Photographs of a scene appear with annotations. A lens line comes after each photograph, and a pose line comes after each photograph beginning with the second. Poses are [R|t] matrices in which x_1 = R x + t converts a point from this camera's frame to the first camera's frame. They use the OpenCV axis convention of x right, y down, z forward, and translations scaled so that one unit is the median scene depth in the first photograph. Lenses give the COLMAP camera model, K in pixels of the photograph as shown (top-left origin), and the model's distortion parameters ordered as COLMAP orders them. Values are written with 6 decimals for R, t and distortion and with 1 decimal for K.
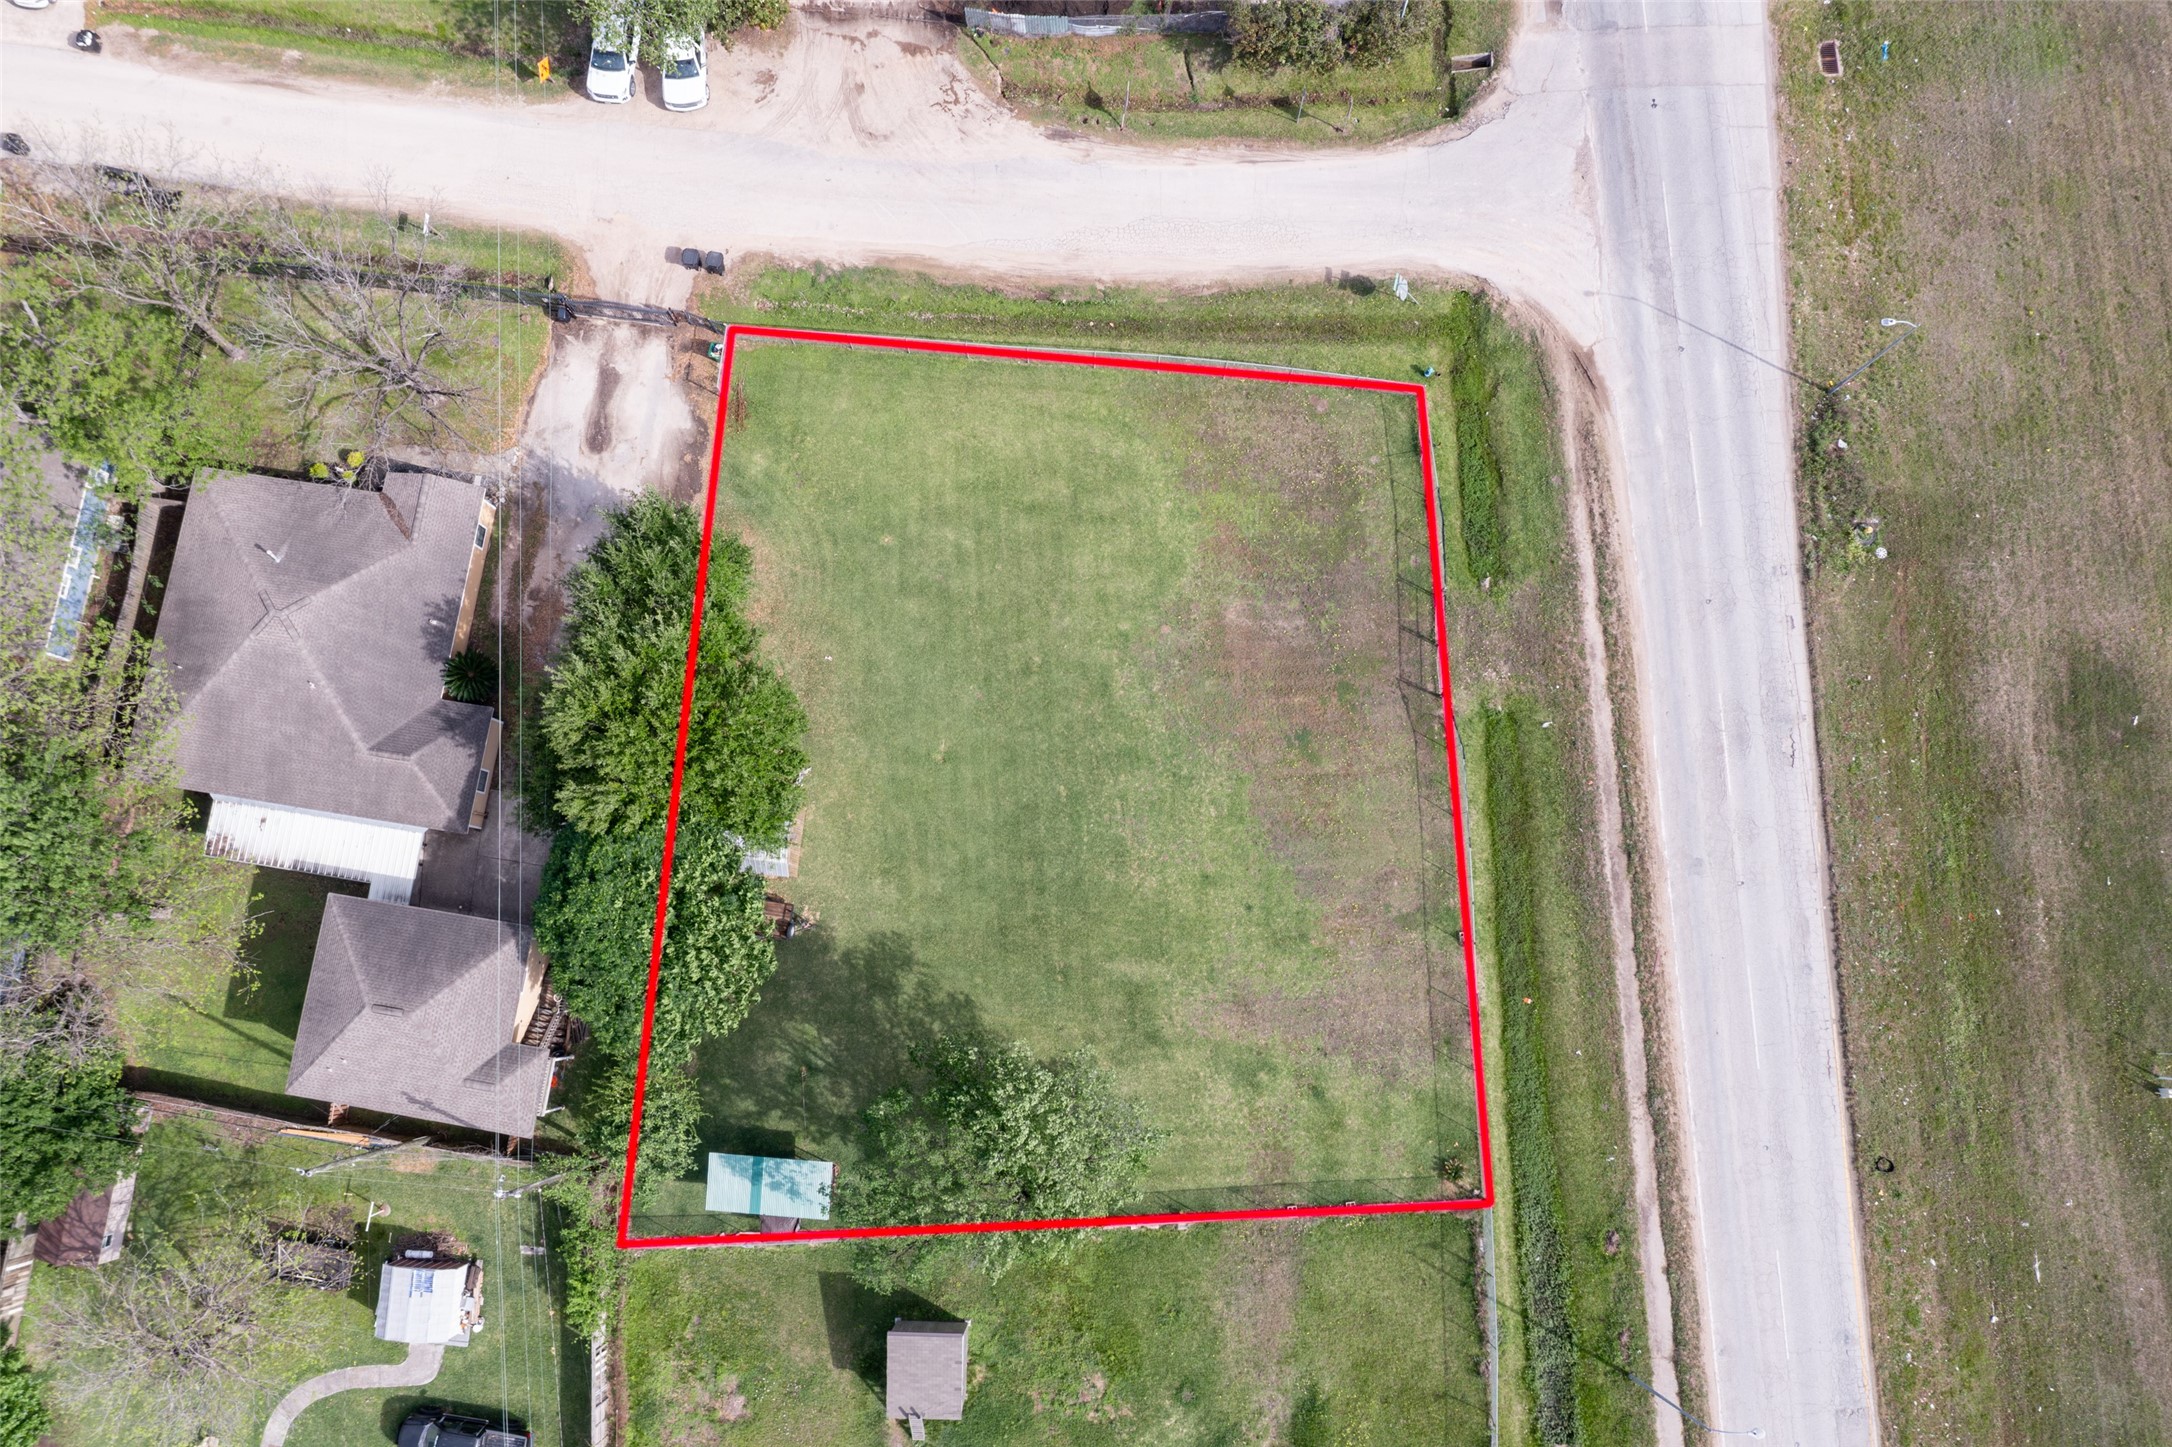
lens RADIAL K [[1712.9, 0, 1088.9], [0, 1712.9, 725.8], [0, 0, 1]] dist [-0.016797, 0.000464]
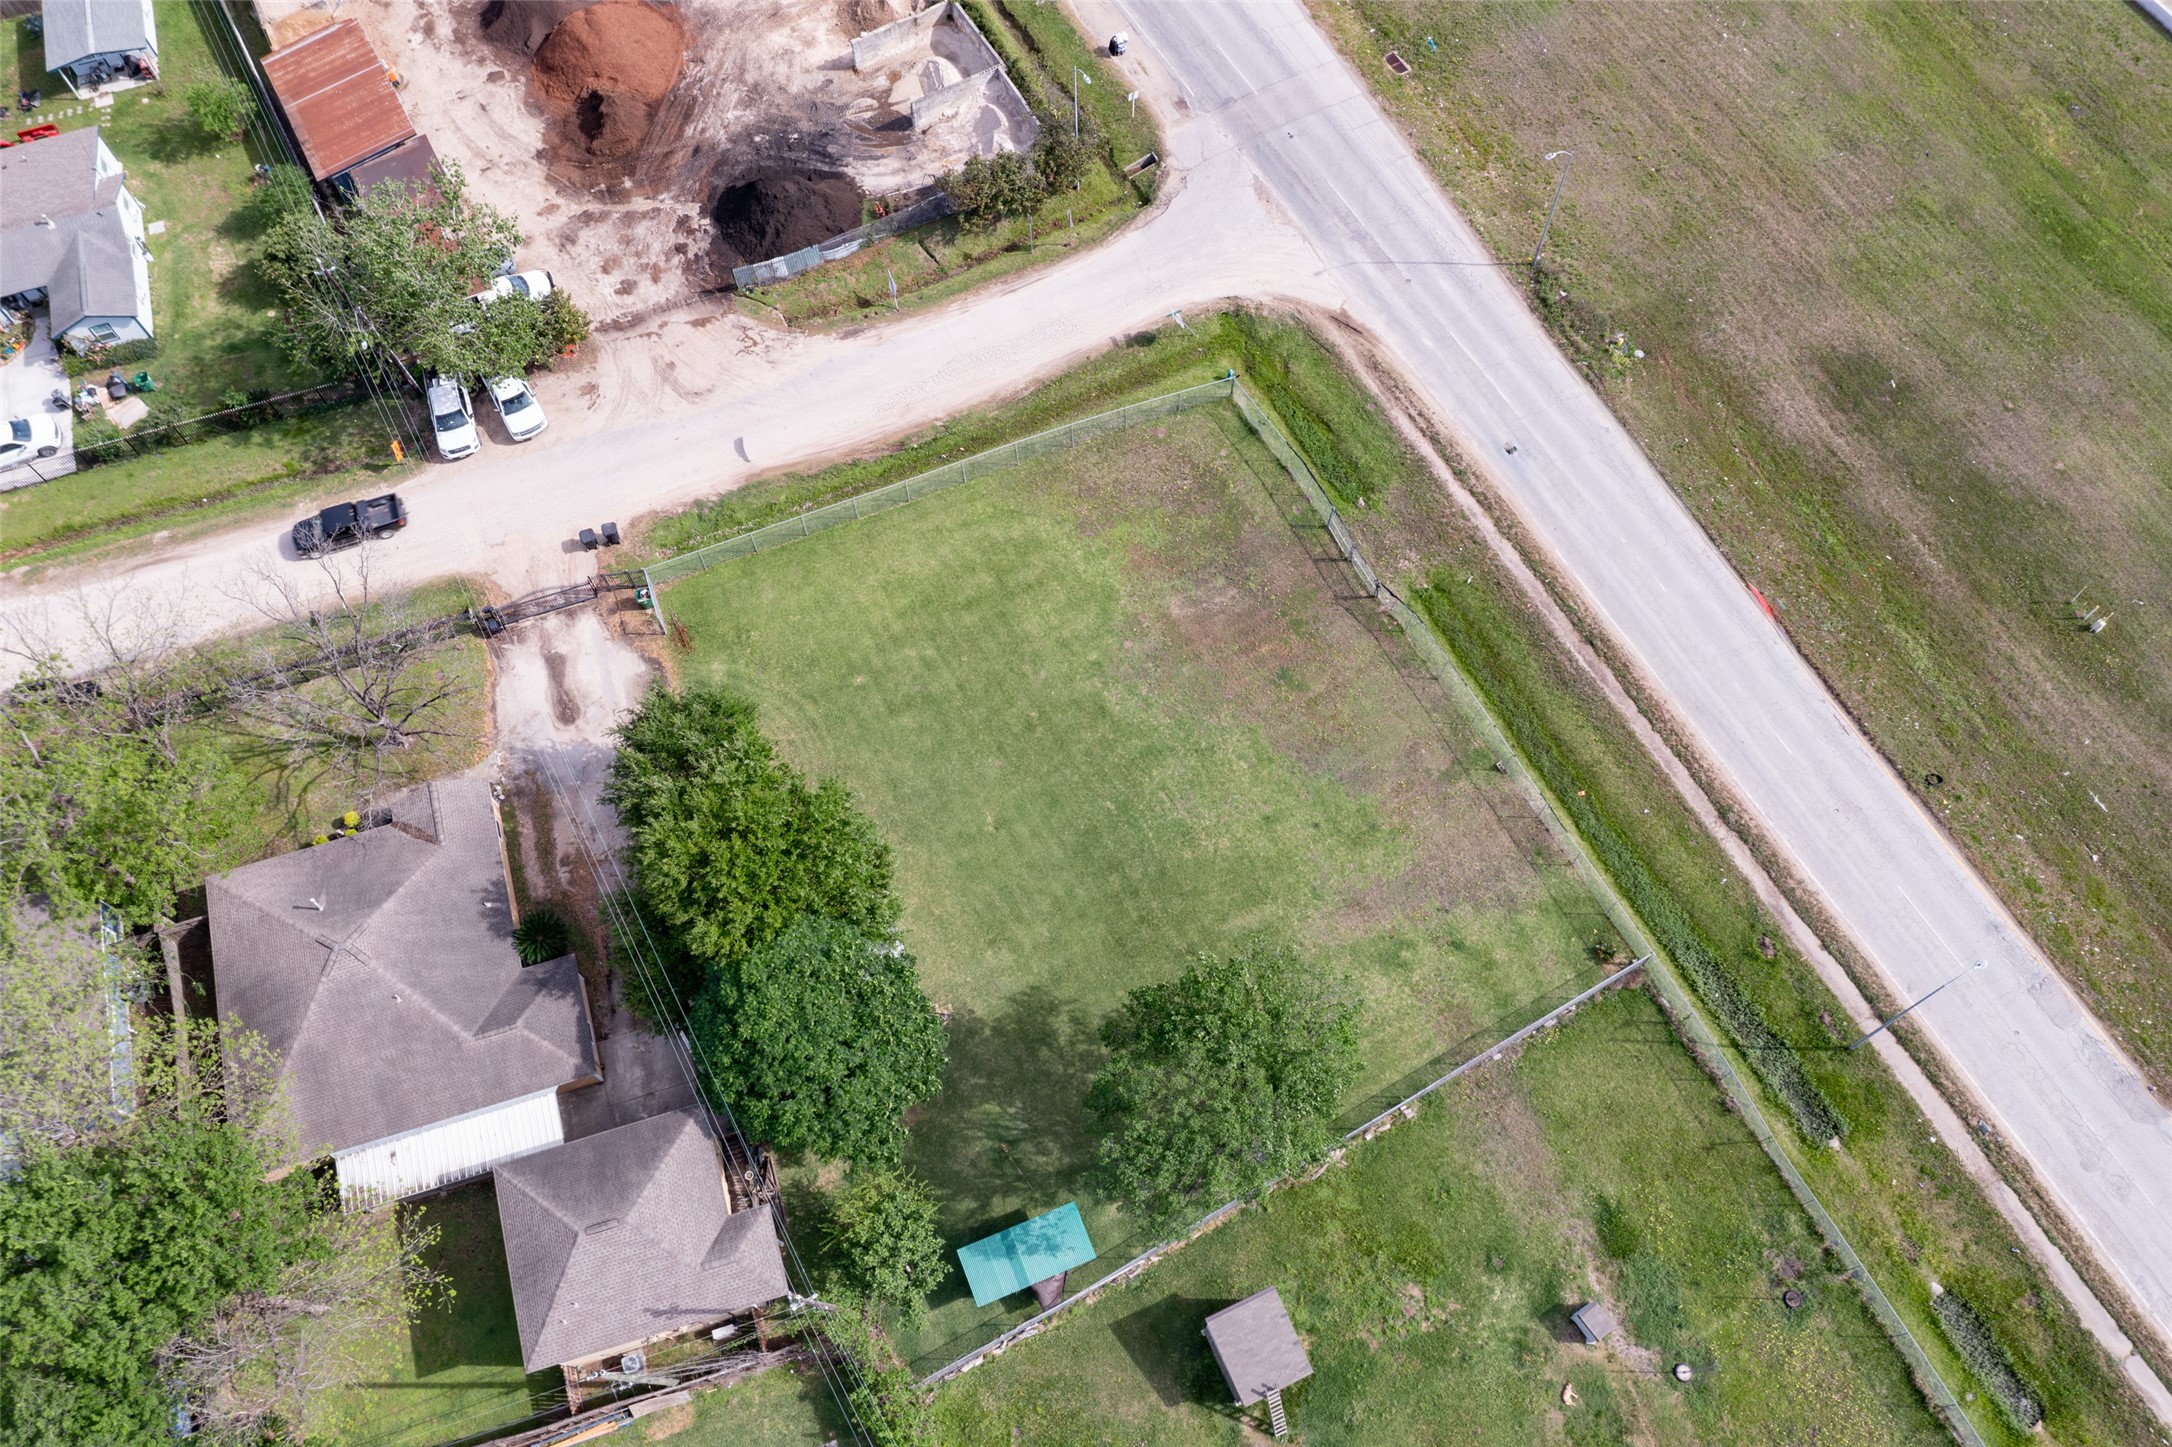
lens RADIAL K [[1712.9, 0, 1088.0], [0, 1712.9, 722.8], [0, 0, 1]] dist [-0.016797, 0.000464]
pose [[0.896870, -0.401571, 0.185375, -0.202282], [0.438457, 0.862313, -0.253321, 0.254339], [-0.058125, 0.308475, 0.949455, -0.022788]]
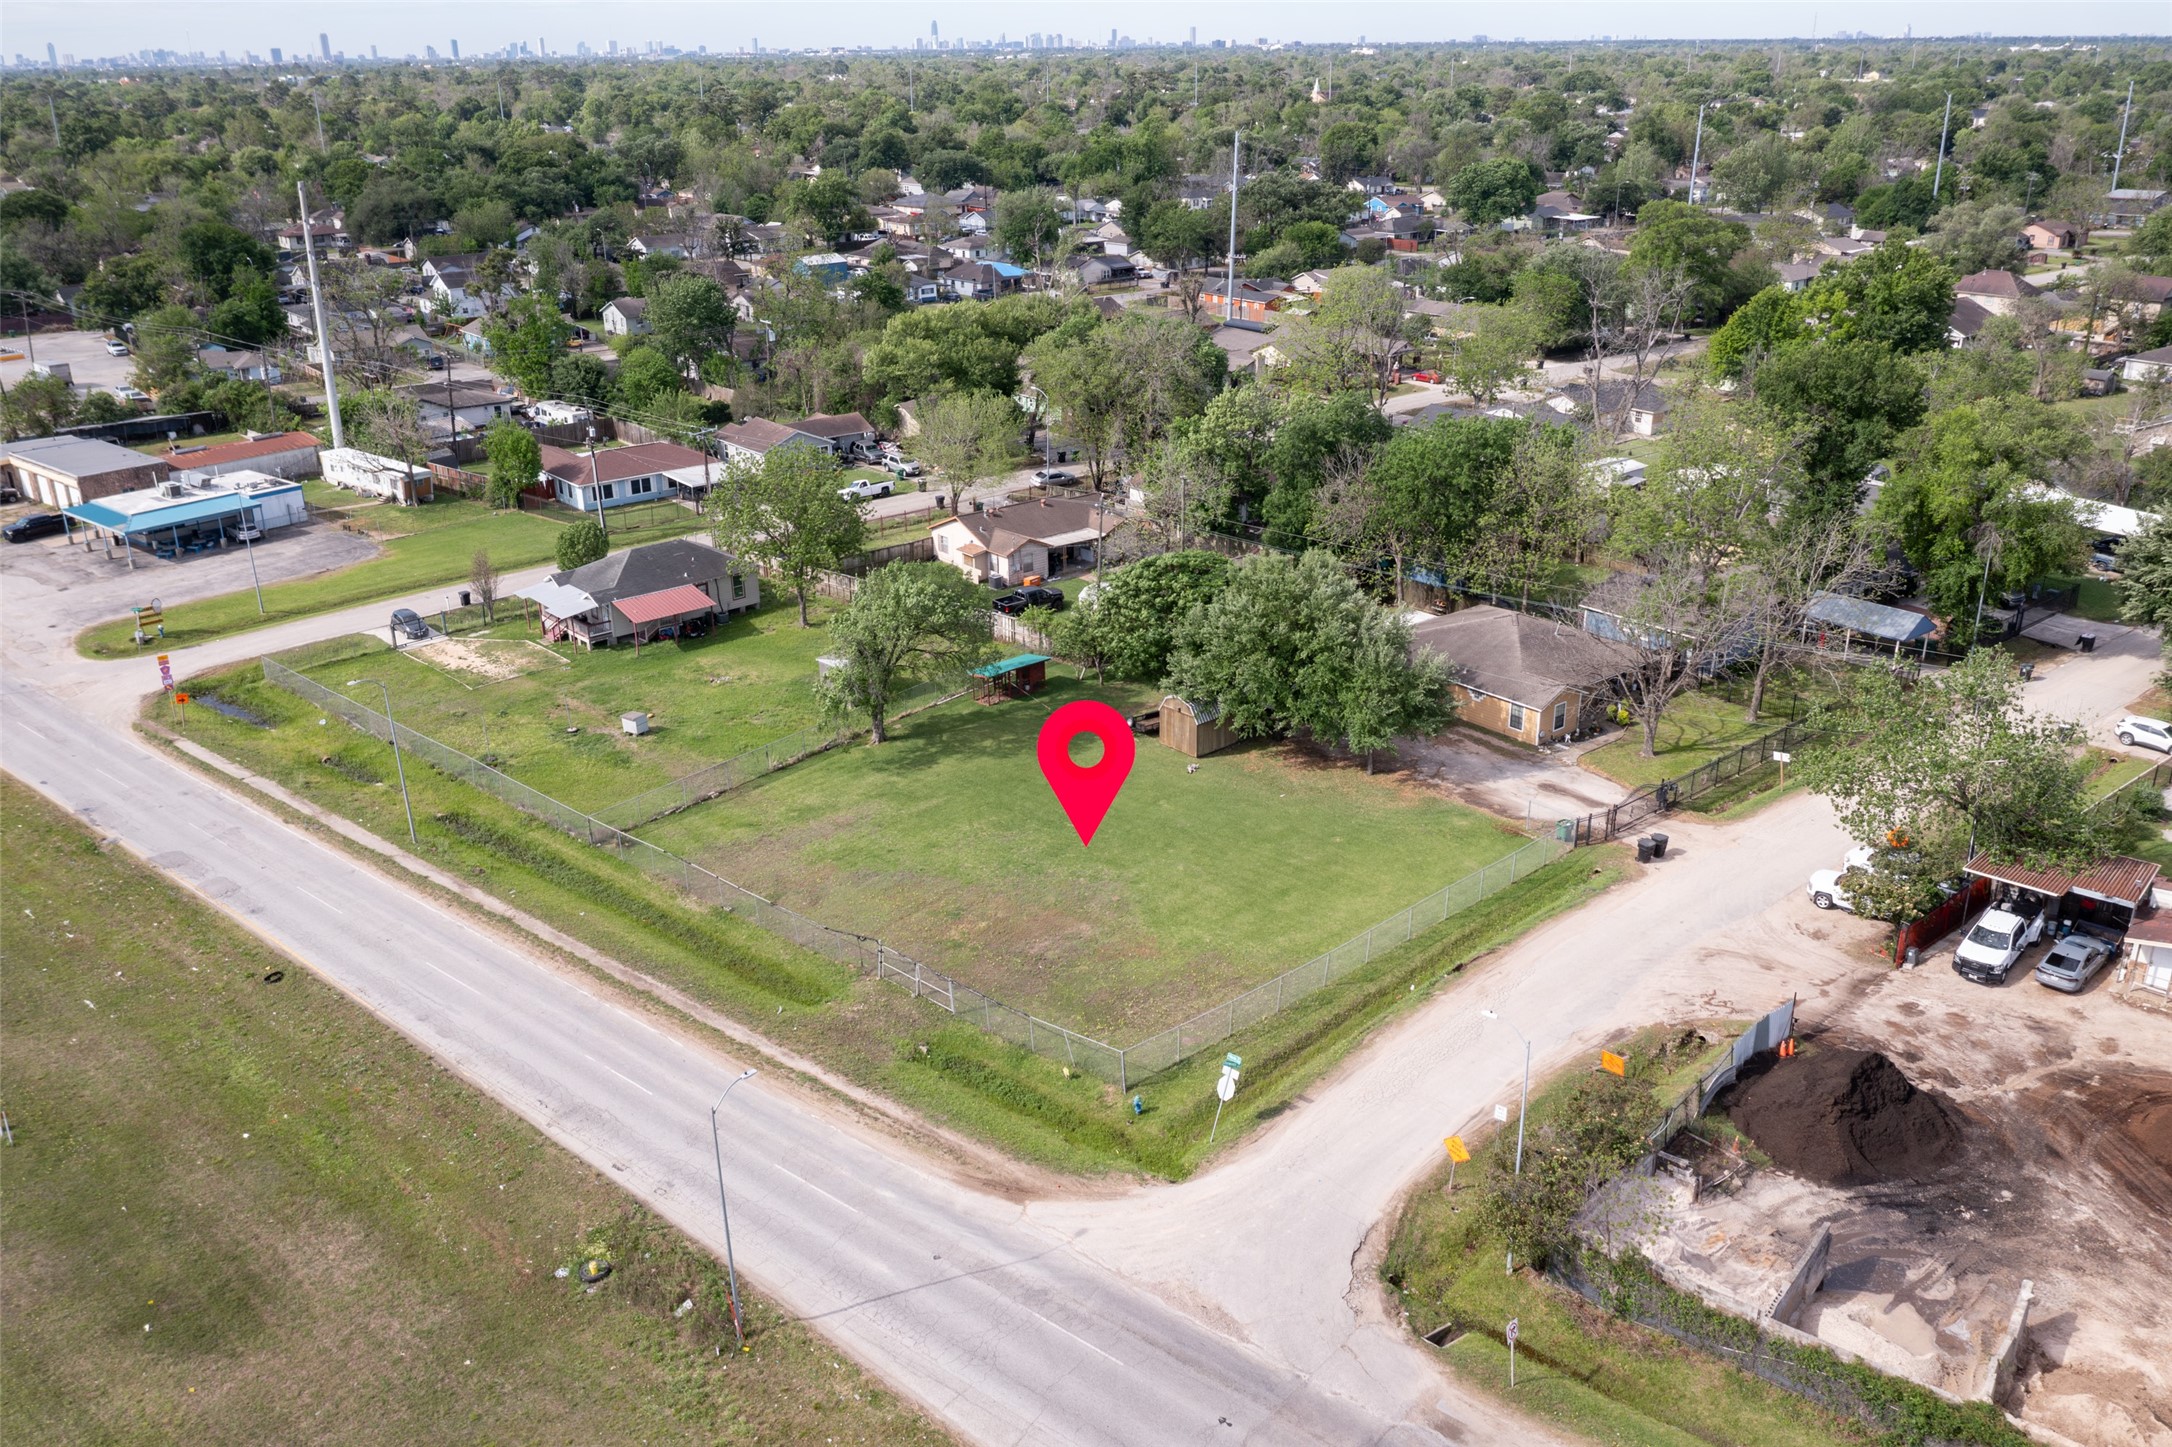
lens RADIAL K [[1712.9, 0, 1079.2], [0, 1712.9, 703.3], [0, 0, 1]] dist [-0.016797, 0.000464]
pose [[-0.680670, 0.284988, -0.674885, 0.756408], [-0.721526, -0.101288, 0.684939, -0.769611], [0.126841, 0.953164, 0.274570, 0.586770]]
